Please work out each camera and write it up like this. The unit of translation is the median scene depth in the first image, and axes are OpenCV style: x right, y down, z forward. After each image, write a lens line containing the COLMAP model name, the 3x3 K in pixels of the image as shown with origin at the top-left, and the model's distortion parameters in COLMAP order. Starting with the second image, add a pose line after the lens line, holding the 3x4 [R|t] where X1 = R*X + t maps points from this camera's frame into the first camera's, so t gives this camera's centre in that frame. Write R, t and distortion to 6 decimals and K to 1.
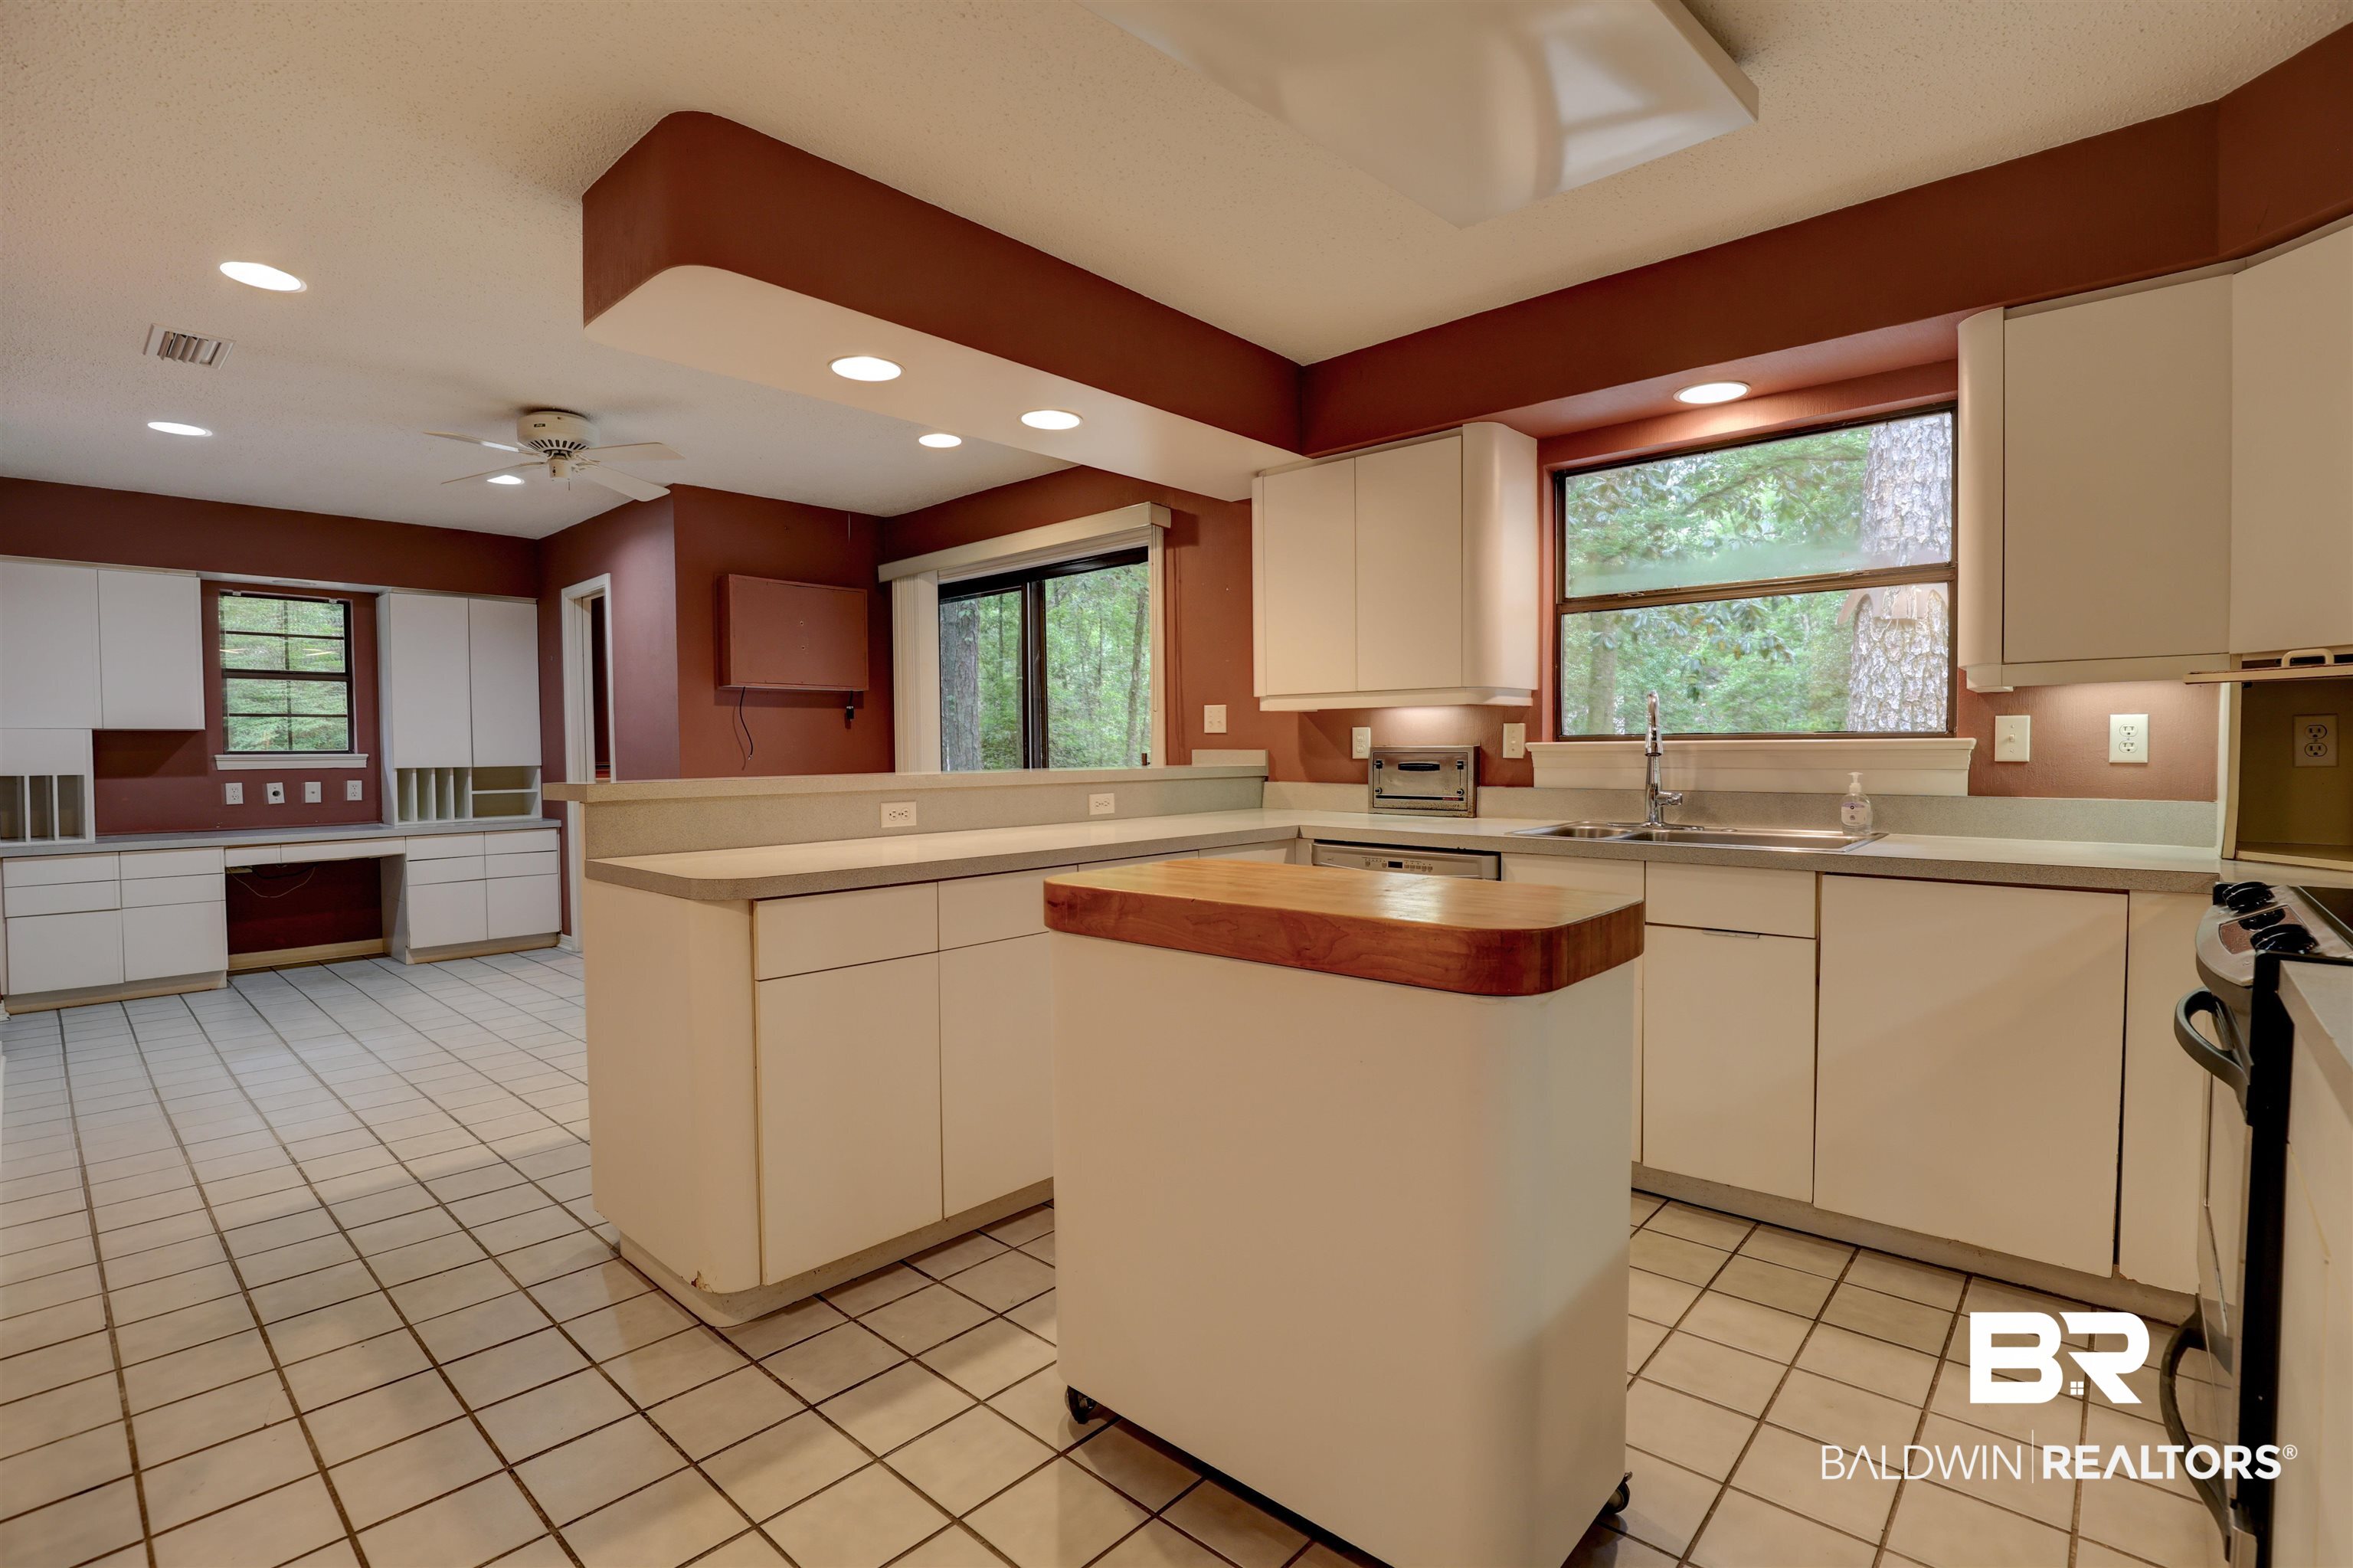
lens RADIAL K [[1085.6, 0, 1176.5], [0, 1085.6, 784.0], [0, 0, 1]] dist [-0.030560, 0.000774]
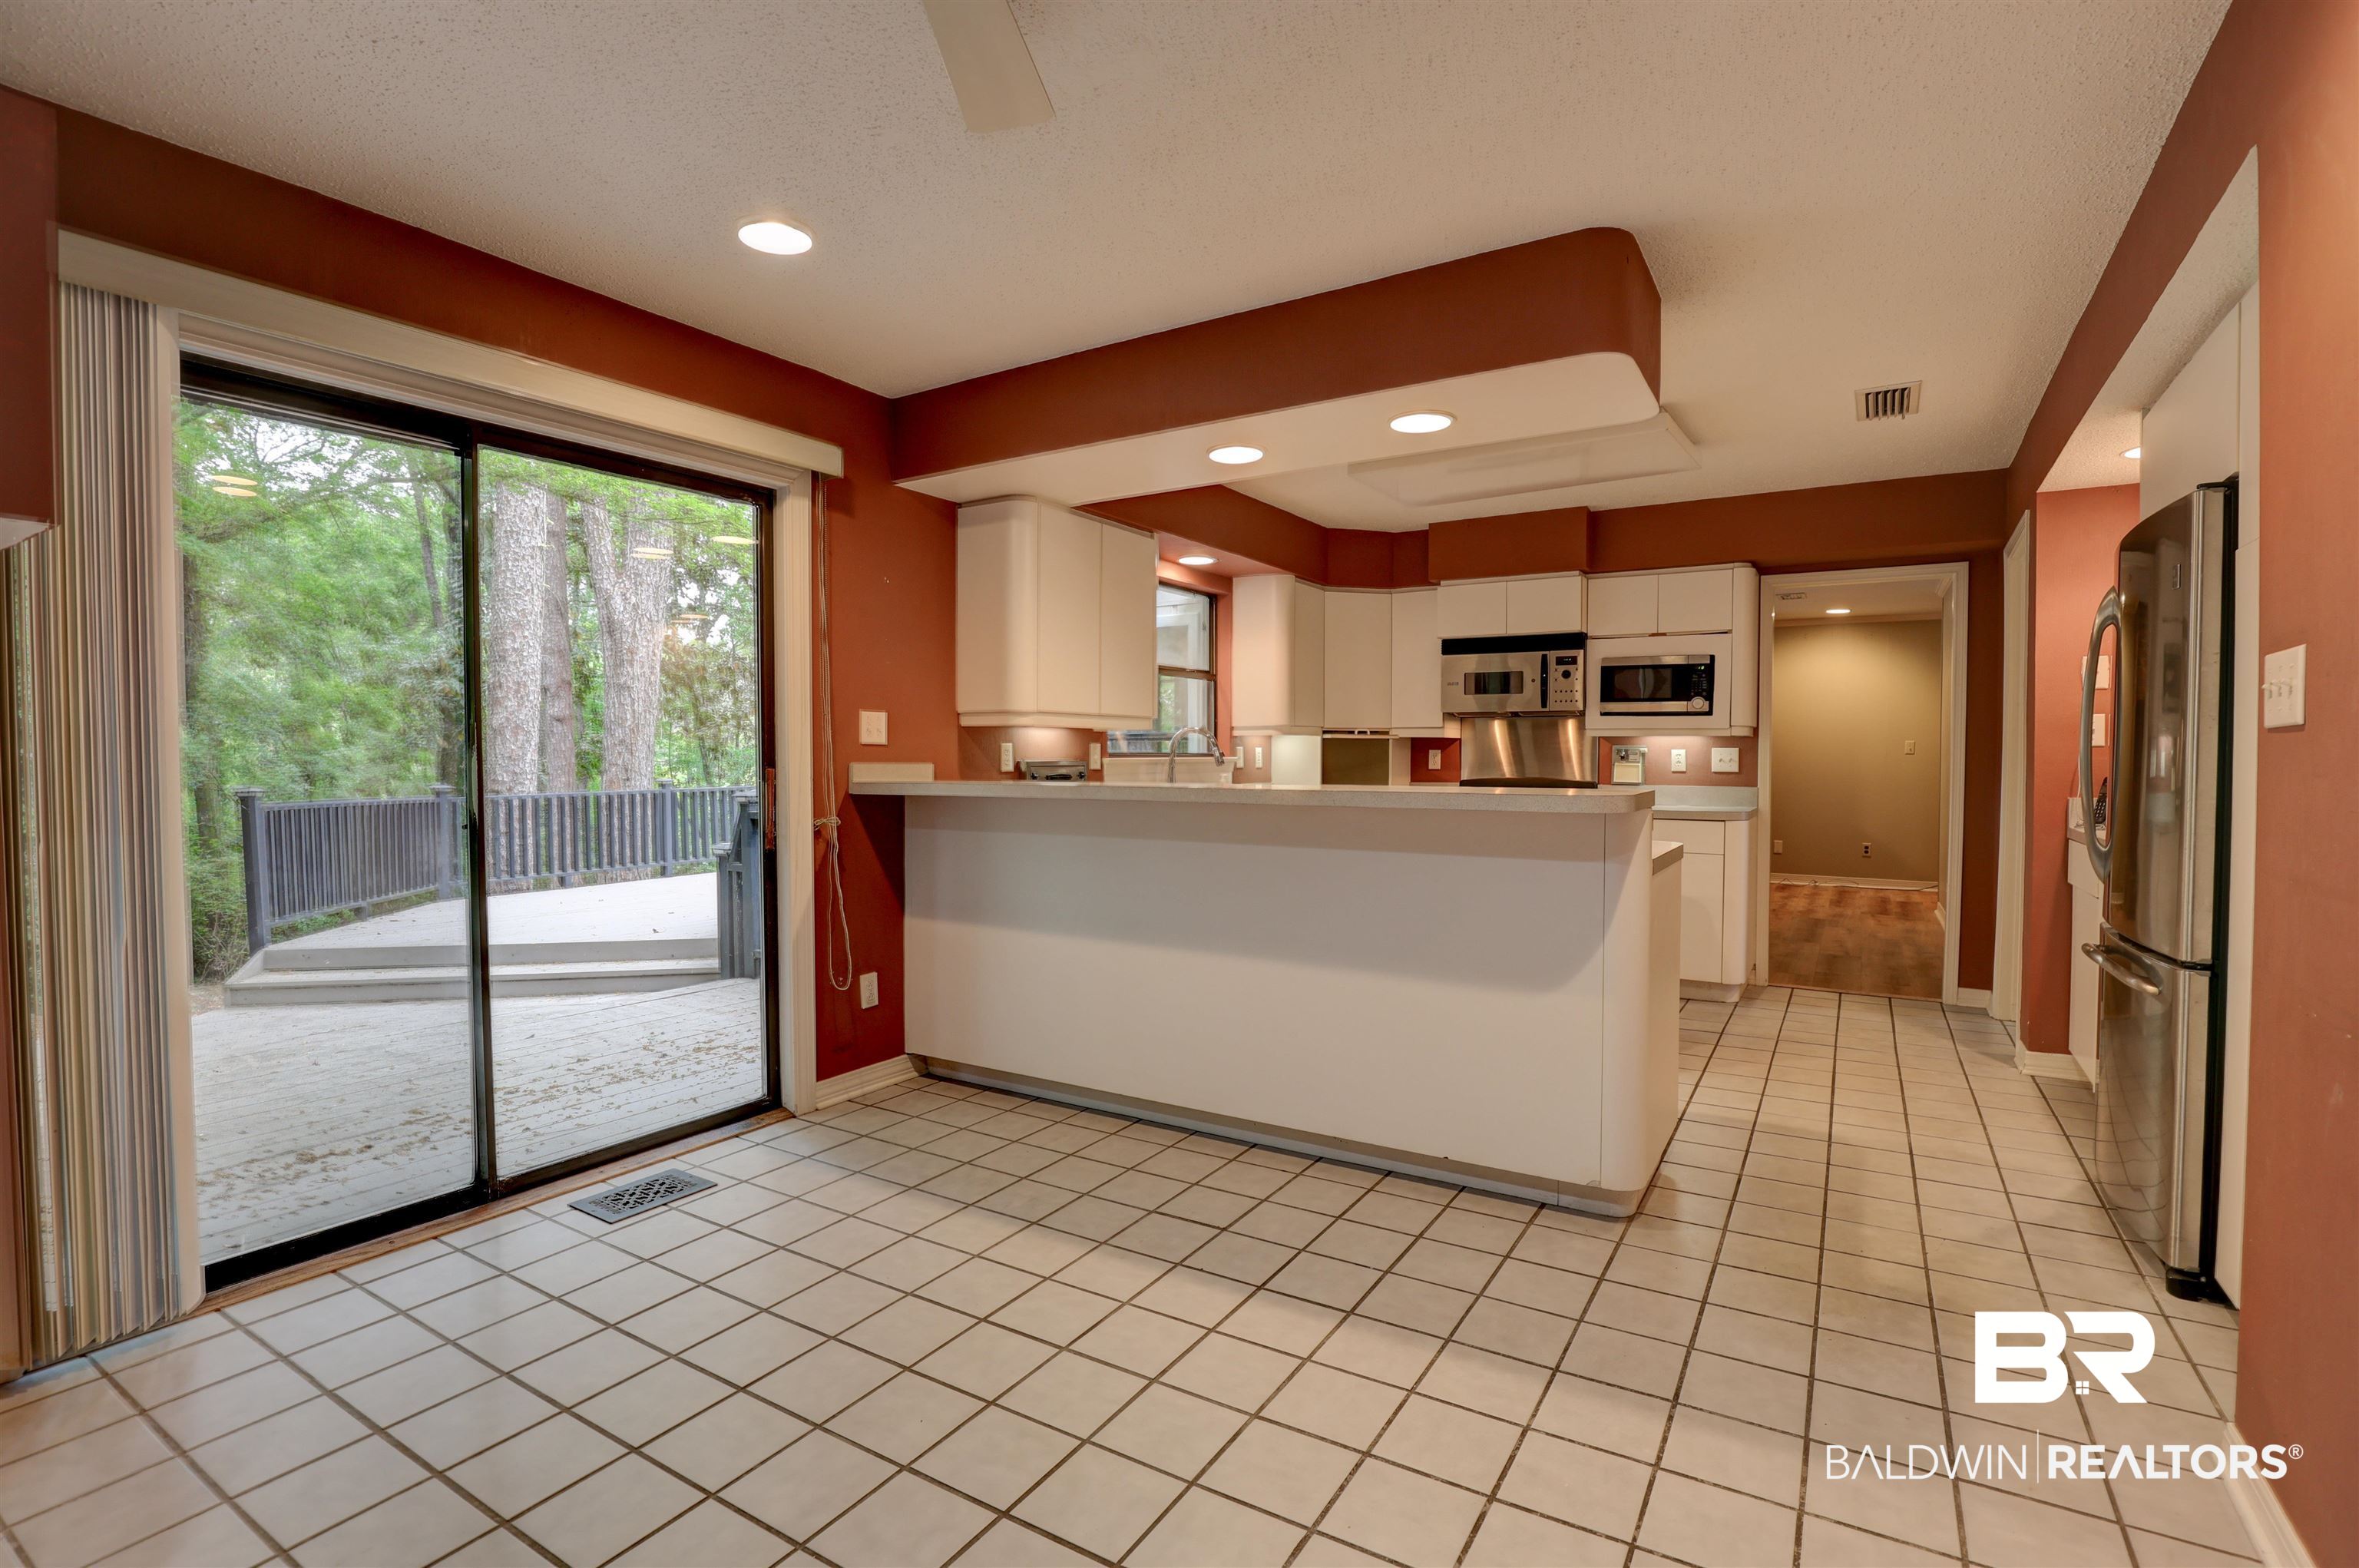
lens RADIAL K [[1088.3, 0, 1179.5], [0, 1088.3, 784.0], [0, 0, 1]] dist [-0.030560, 0.000774]
pose [[-0.177650, -0.013888, 0.983996, -1.059920], [0.037234, 0.999090, 0.020823, -0.029747], [-0.983389, 0.040337, -0.176971, 1.139163]]
